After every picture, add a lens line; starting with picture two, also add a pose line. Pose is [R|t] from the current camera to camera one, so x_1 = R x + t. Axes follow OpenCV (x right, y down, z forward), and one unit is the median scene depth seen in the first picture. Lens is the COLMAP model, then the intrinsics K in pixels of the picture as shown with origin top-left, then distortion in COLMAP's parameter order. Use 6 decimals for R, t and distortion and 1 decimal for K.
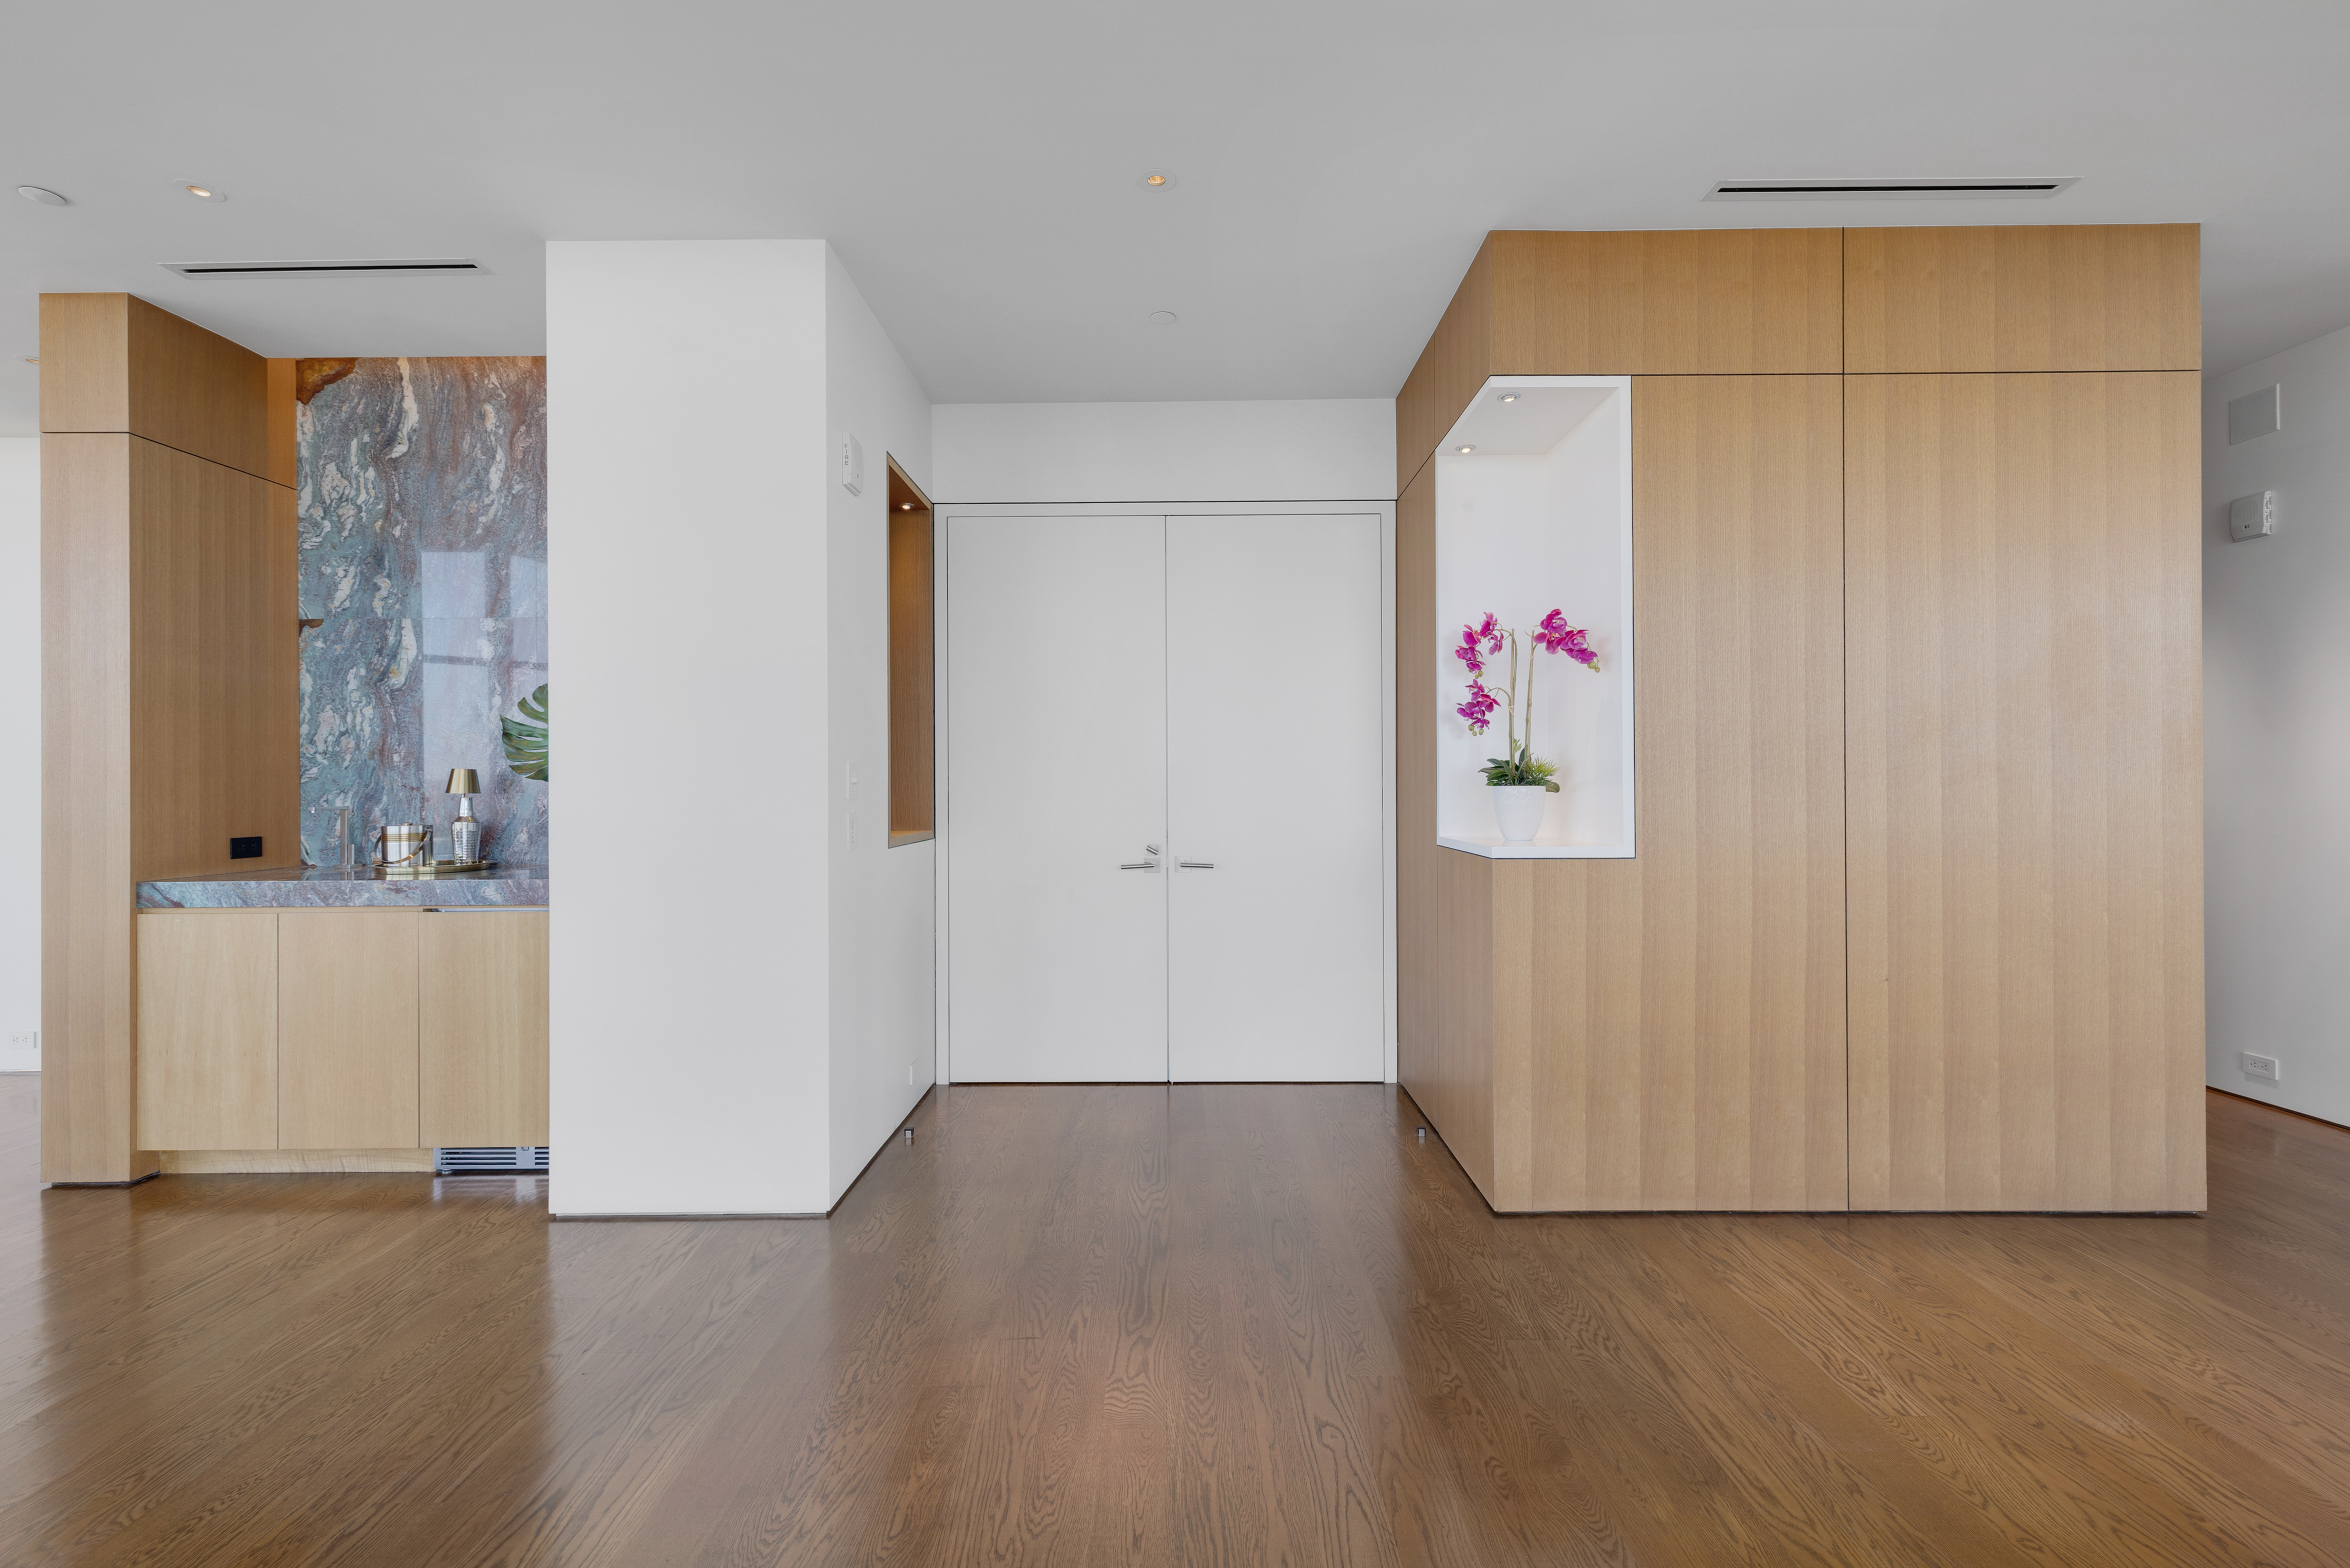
lens RADIAL K [[1017.7, 0, 1175.0], [0, 1017.7, 784.0], [0, 0, 1]] dist [0.003766, 0.000701]
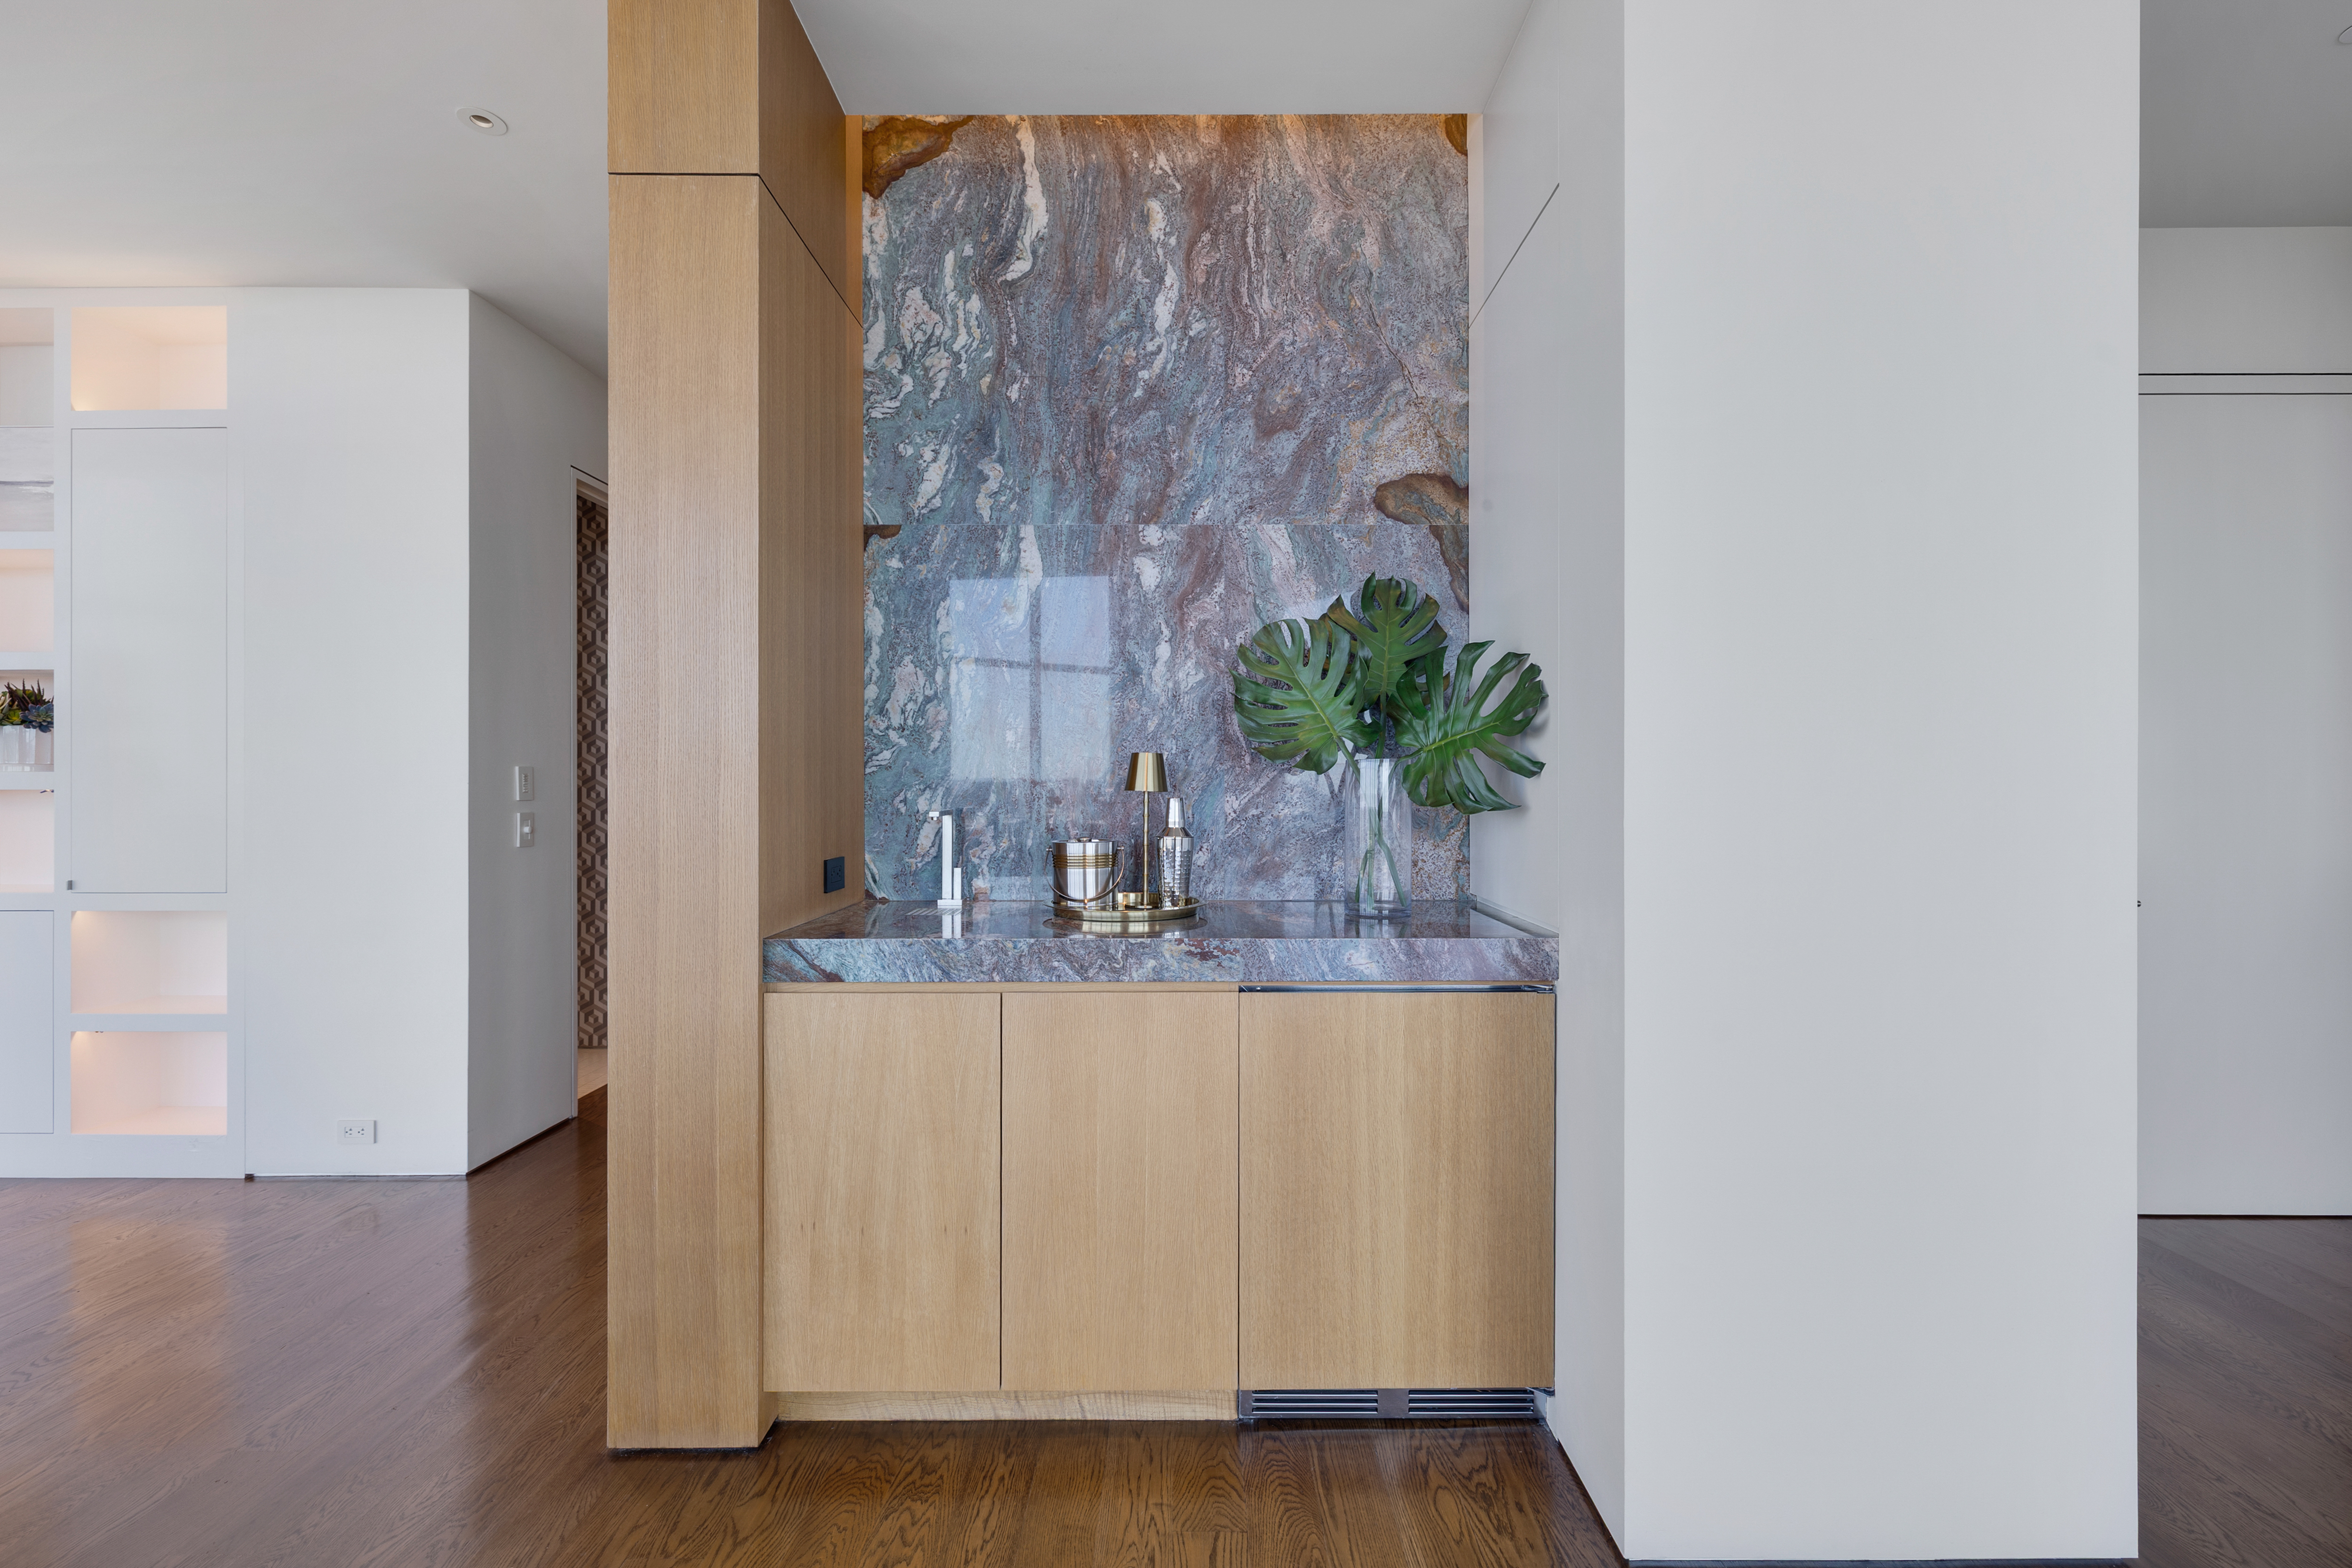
lens RADIAL K [[989.7, 0, 1170.7], [0, 989.7, 785.0], [0, 0, 1]] dist [0.001449, -0.000053]
pose [[0.999953, 0.005824, 0.007726, -0.664696], [-0.005842, 0.999980, 0.002245, 0.003791], [-0.007713, -0.002290, 0.999968, 0.360123]]
